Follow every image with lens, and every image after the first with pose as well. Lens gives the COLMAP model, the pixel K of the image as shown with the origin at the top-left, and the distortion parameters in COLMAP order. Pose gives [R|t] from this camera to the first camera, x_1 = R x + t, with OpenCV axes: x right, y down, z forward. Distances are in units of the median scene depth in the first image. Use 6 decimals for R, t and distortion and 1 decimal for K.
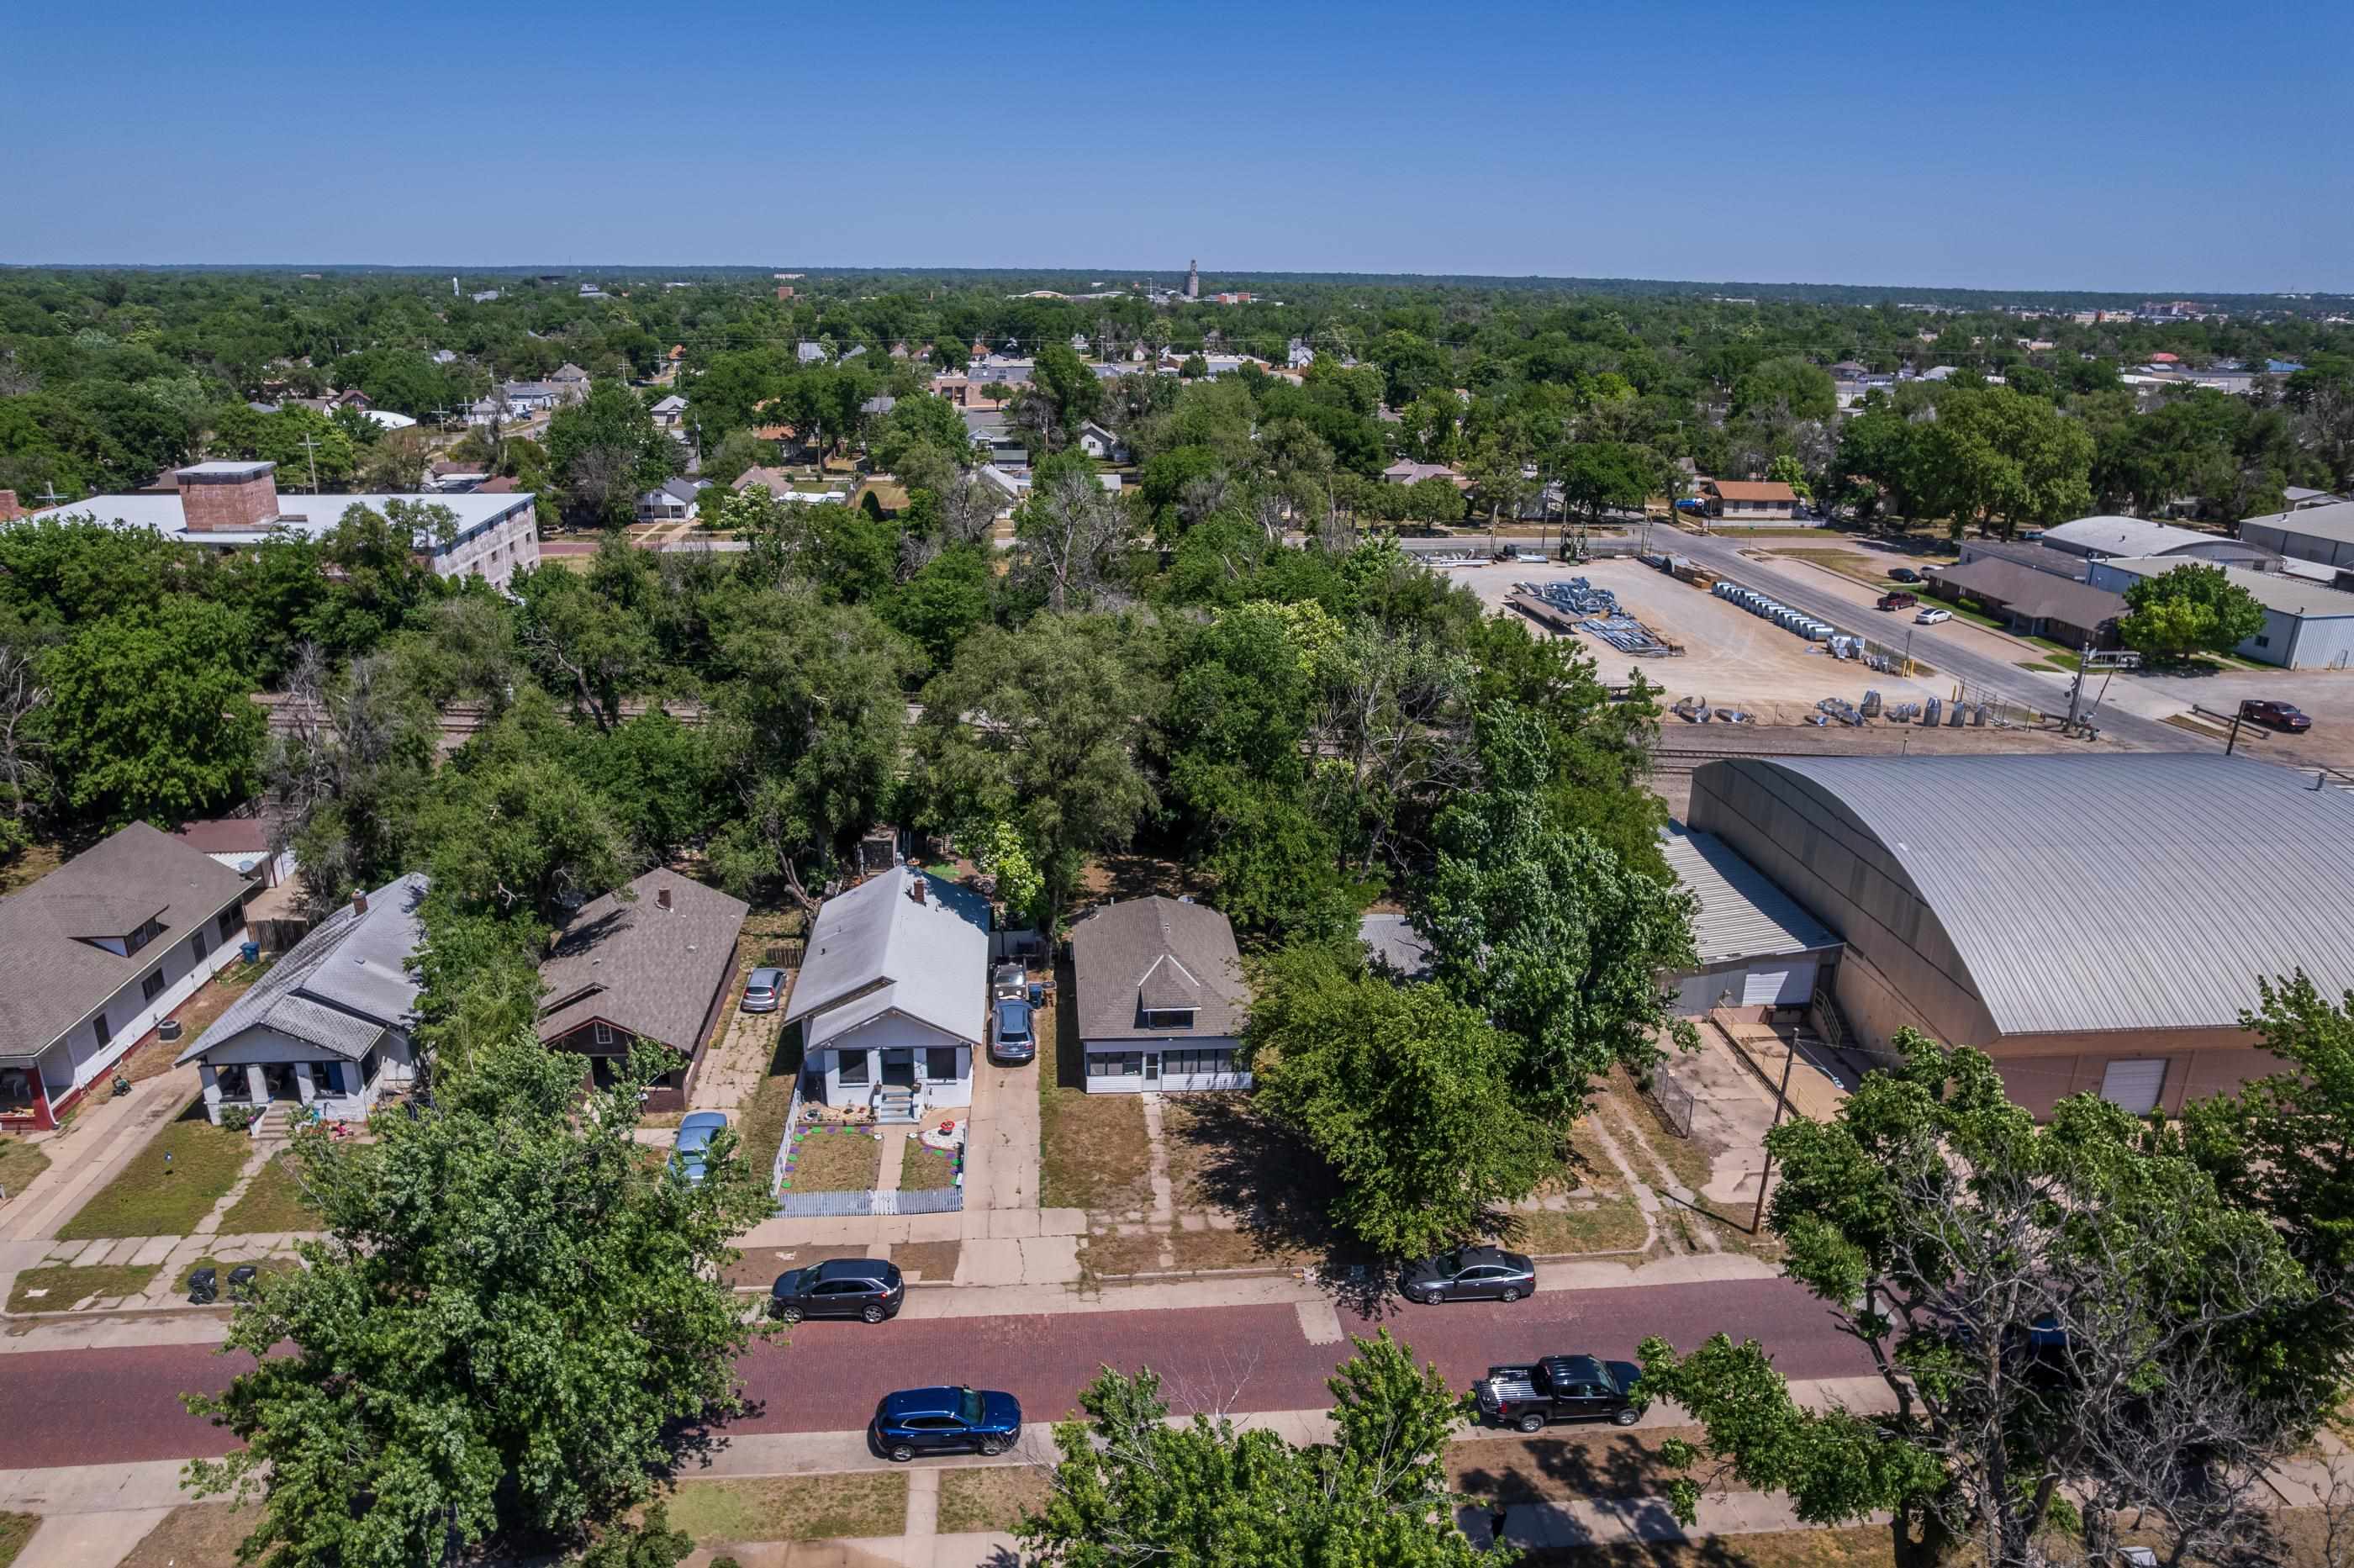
lens RADIAL K [[1512.0, 0, 1166.1], [0, 1512.0, 787.0], [0, 0, 1]] dist [-0.084730, 0.074756]
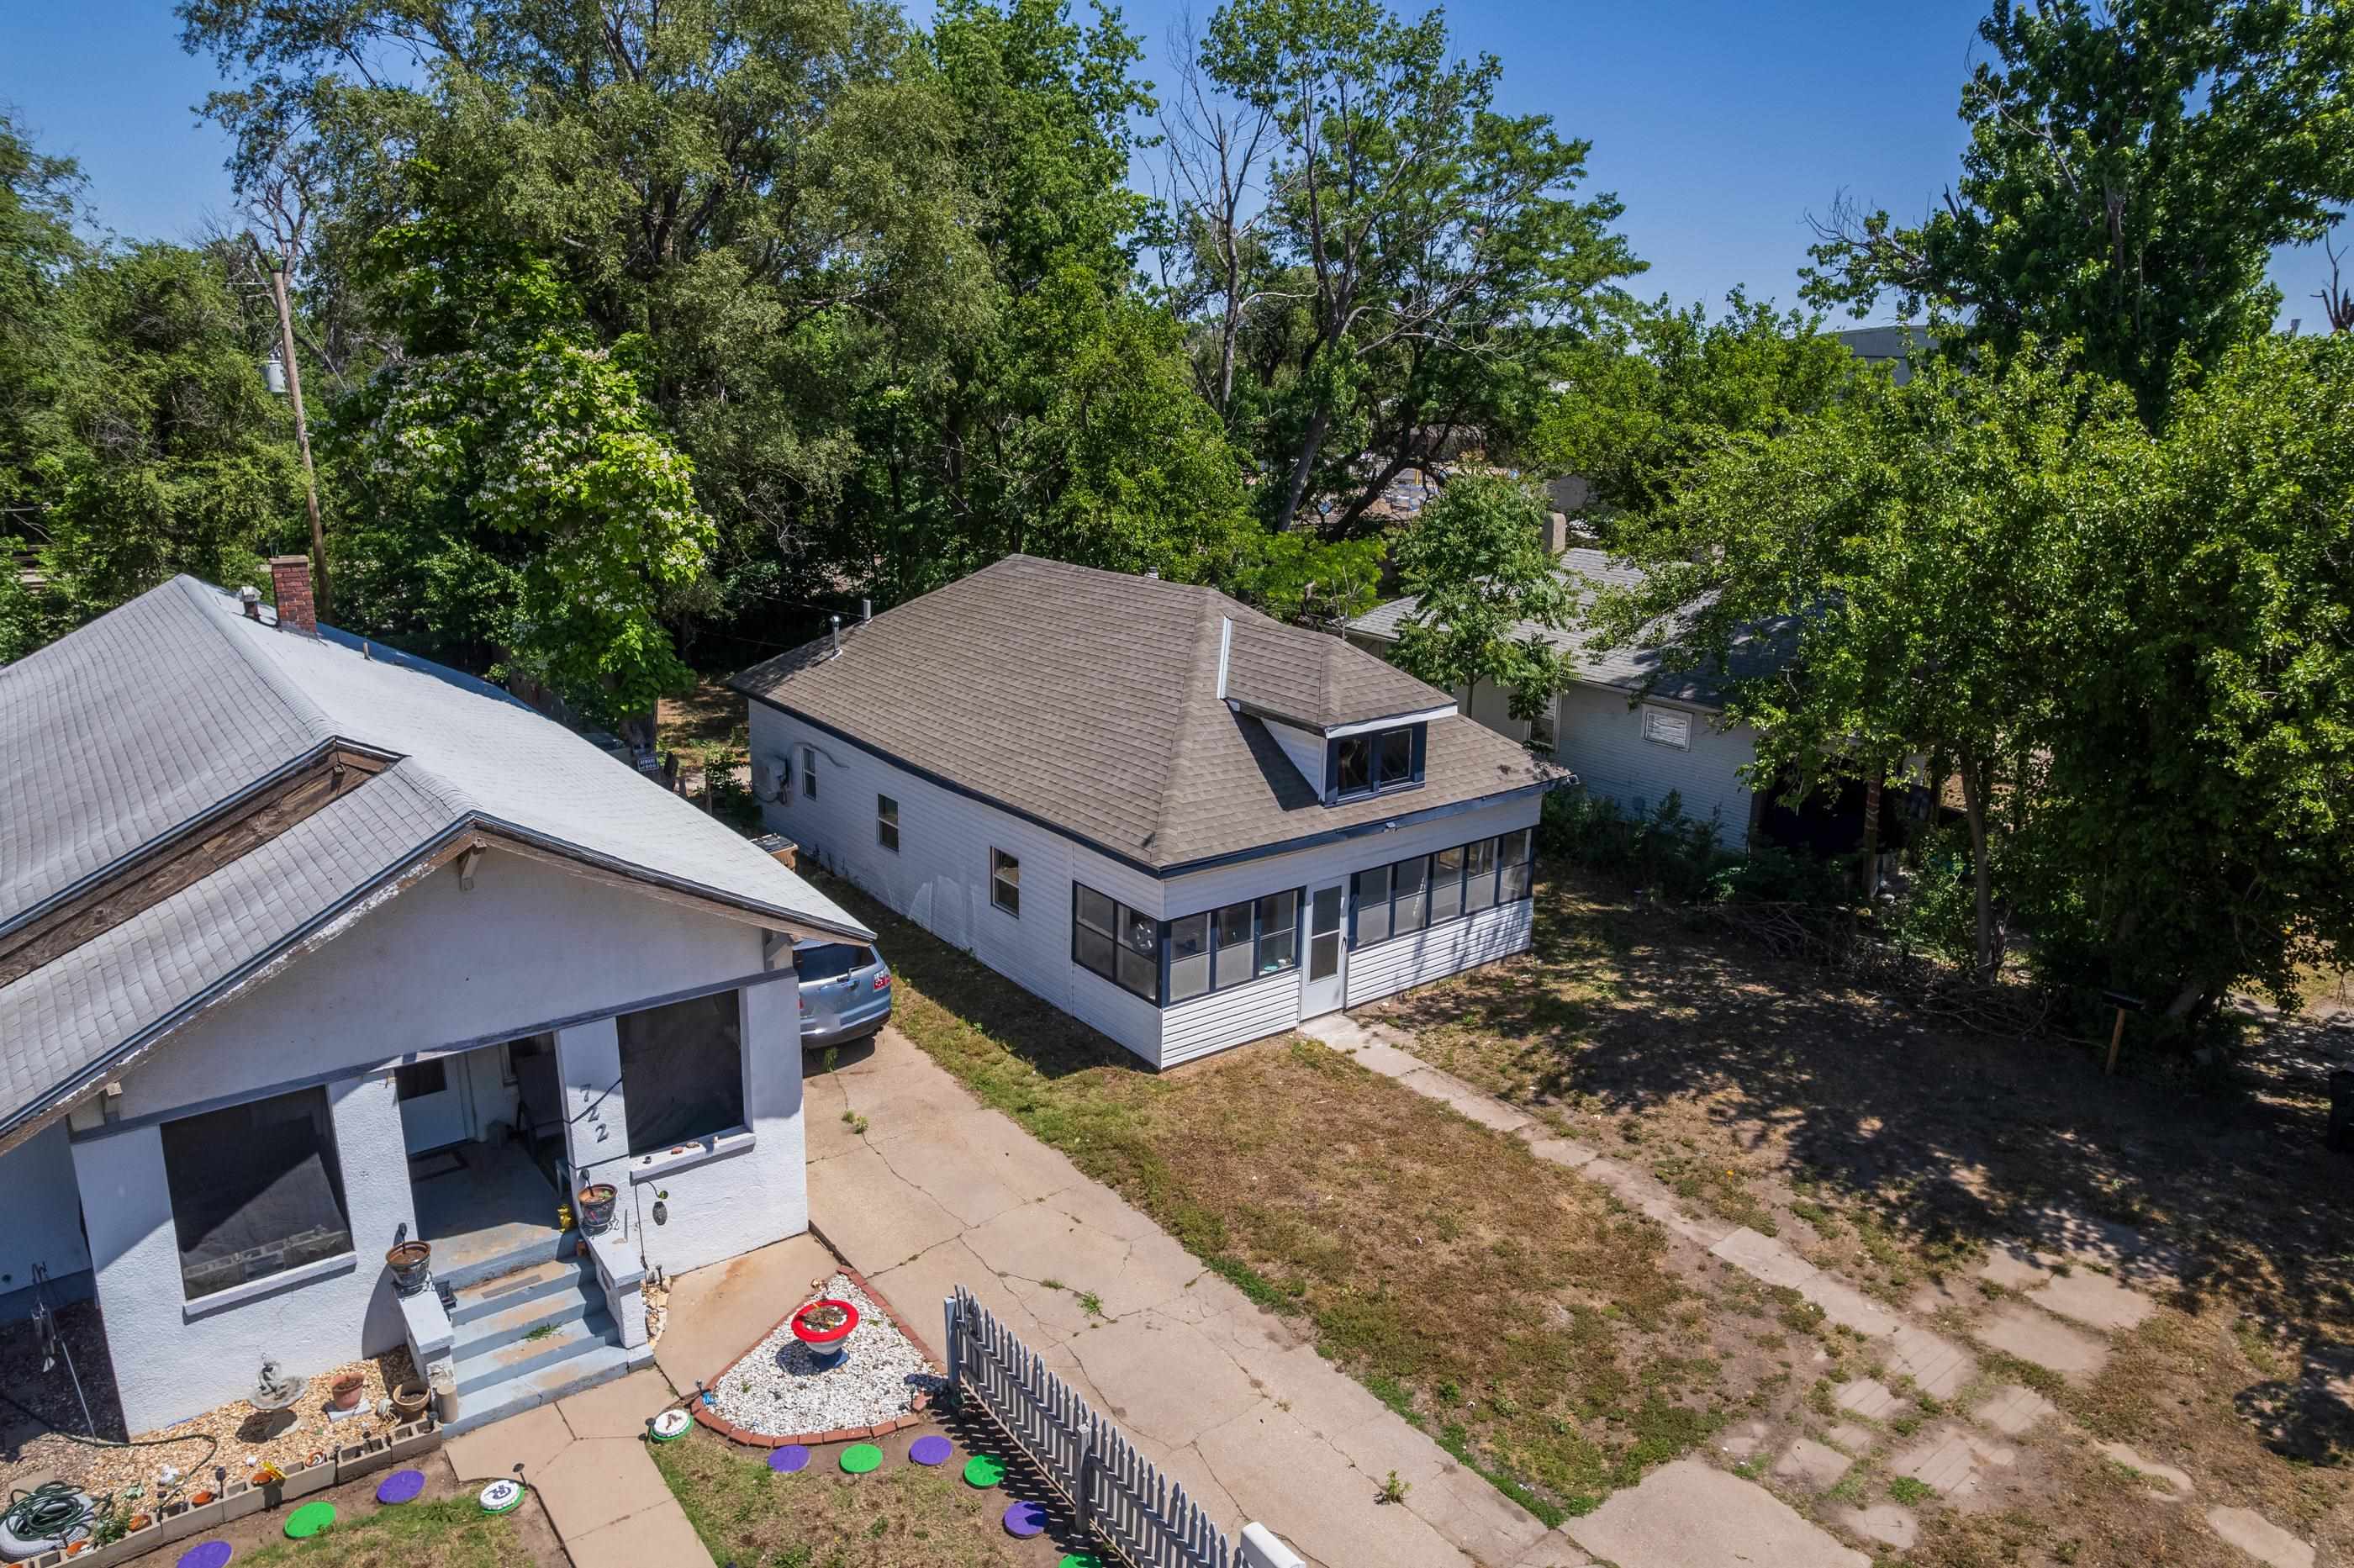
lens RADIAL K [[1512.0, 0, 1166.1], [0, 1512.0, 787.0], [0, 0, 1]] dist [-0.084730, 0.074756]
pose [[0.841749, -0.147595, 0.519302, -0.198172], [0.175393, 0.984488, -0.004489, 0.153680], [-0.510584, 0.094860, 0.854579, 0.758593]]
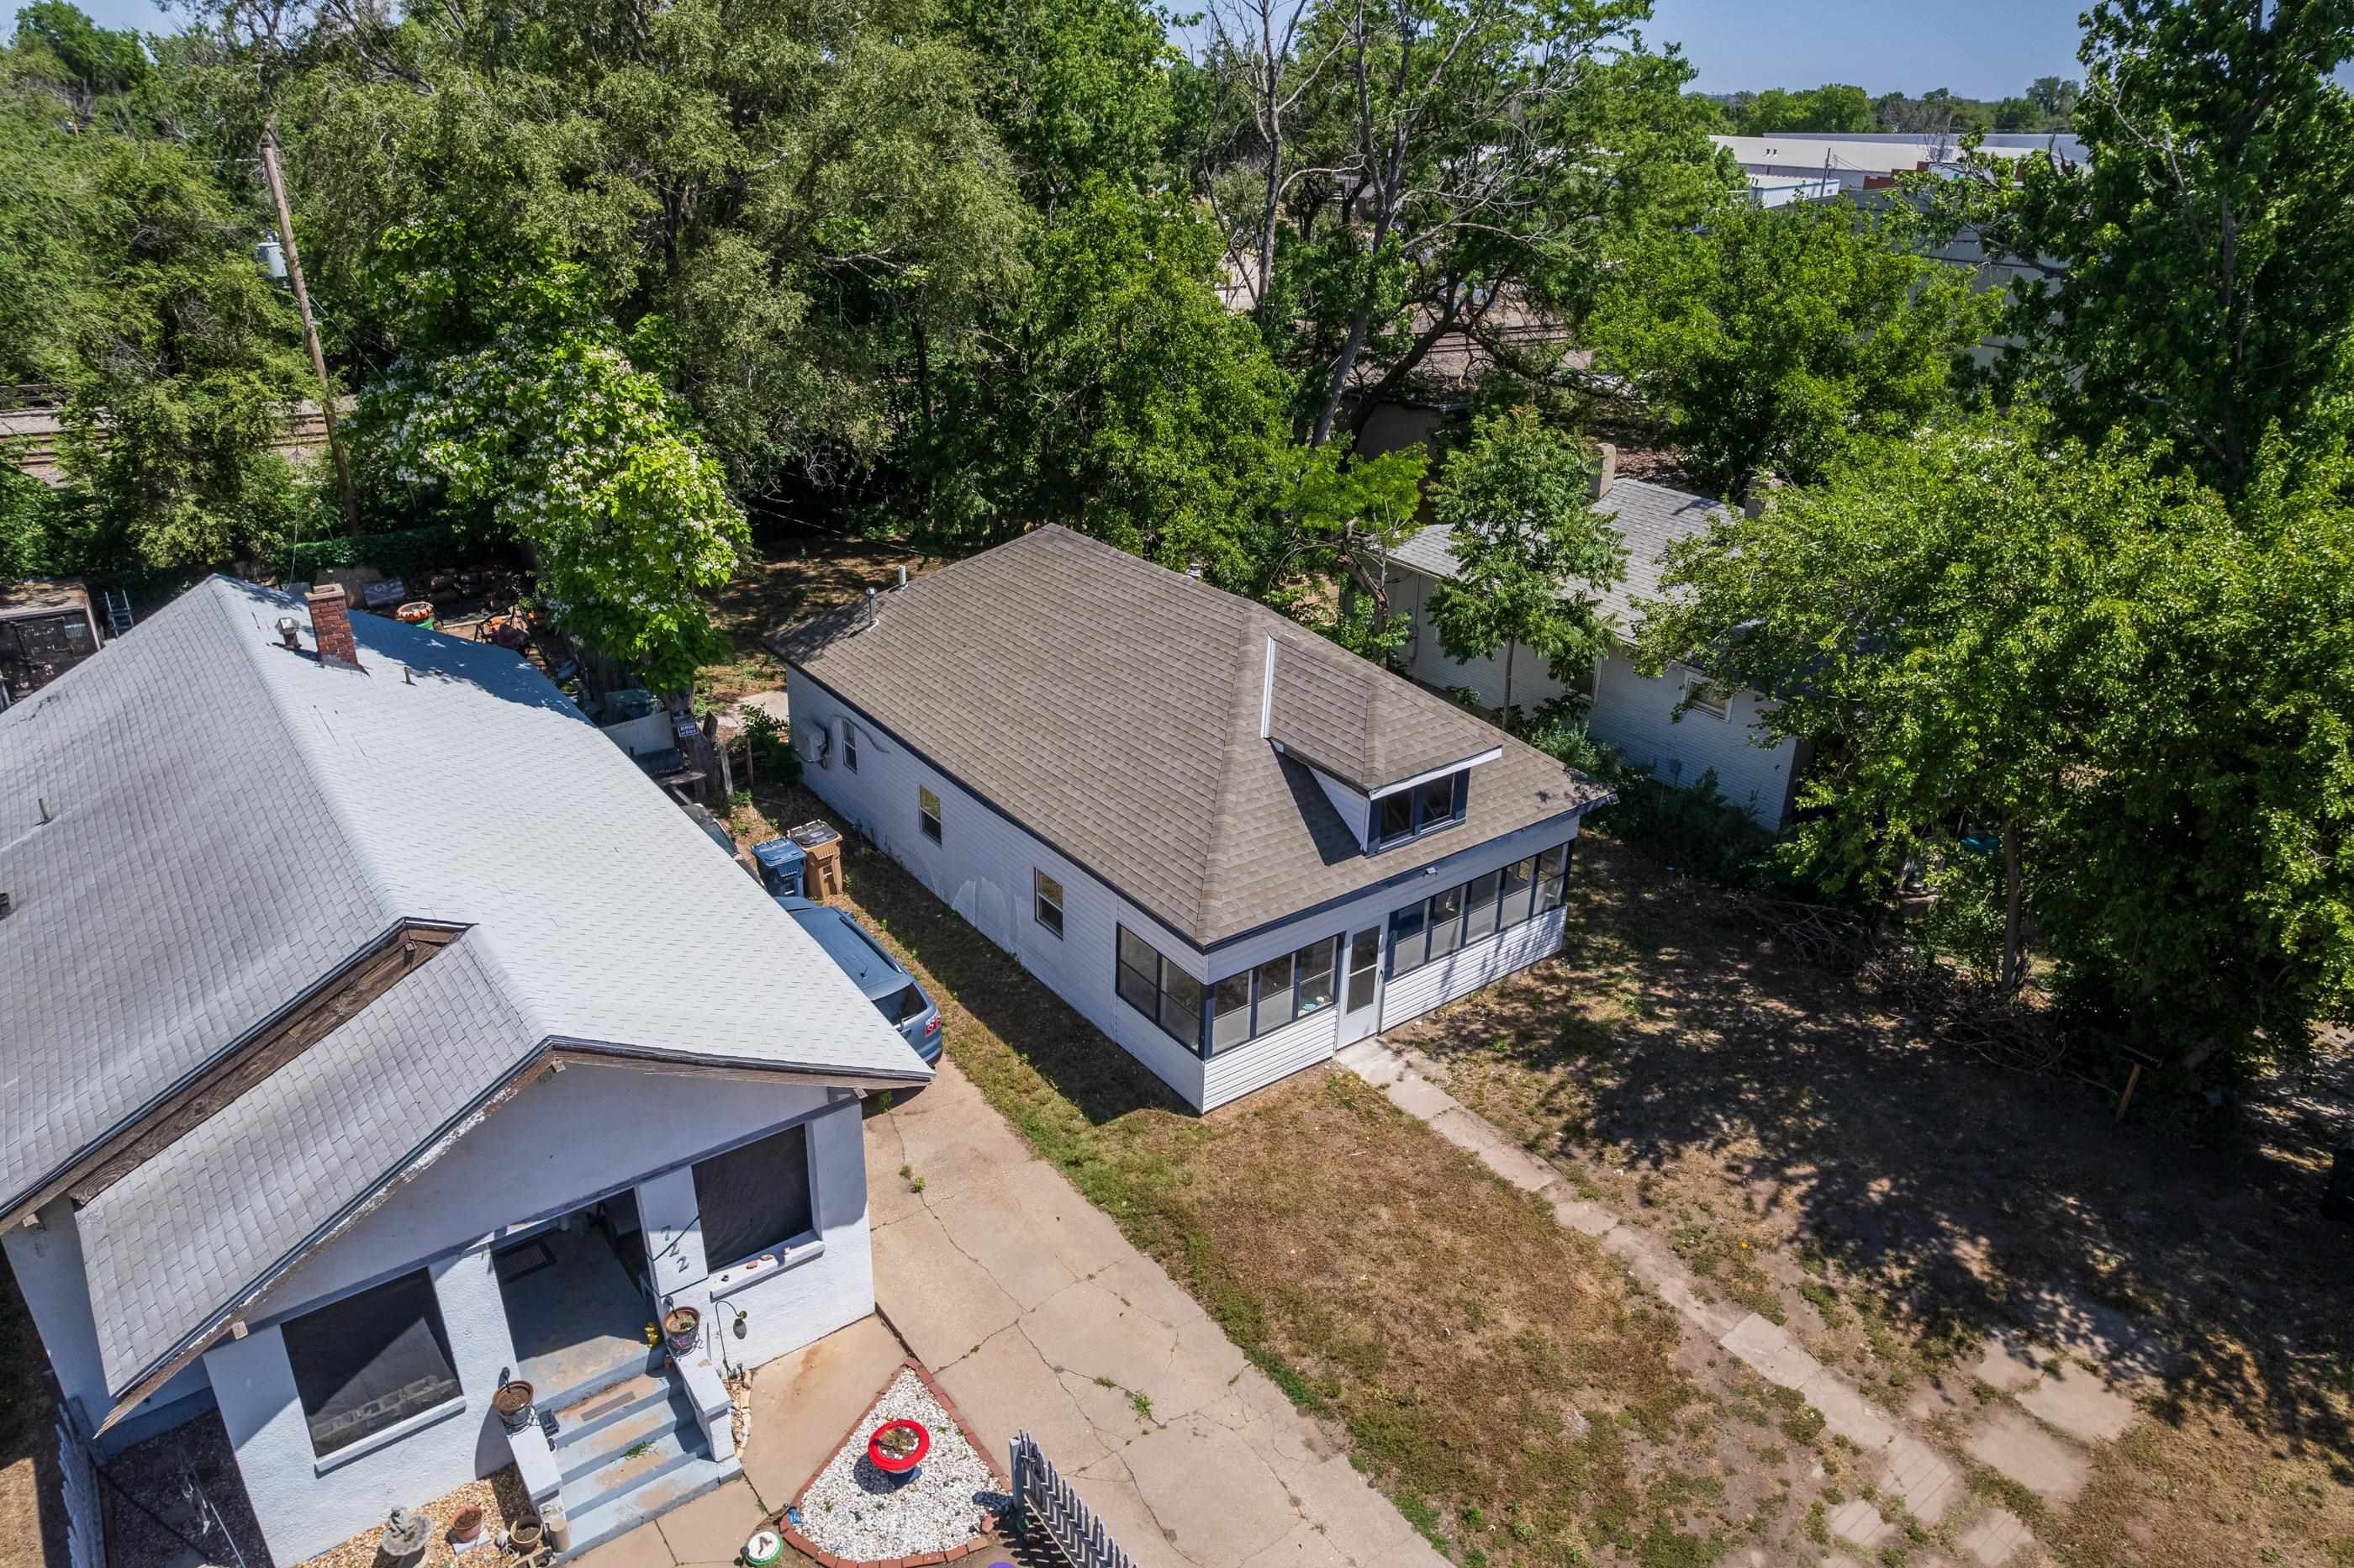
lens RADIAL K [[1512.0, 0, 1166.1], [0, 1512.0, 787.0], [0, 0, 1]] dist [-0.084730, 0.074756]
pose [[0.849909, -0.225585, 0.476199, -0.191517], [0.170039, 0.972794, 0.157351, 0.091849], [-0.498740, -0.052762, 0.865144, 0.757890]]
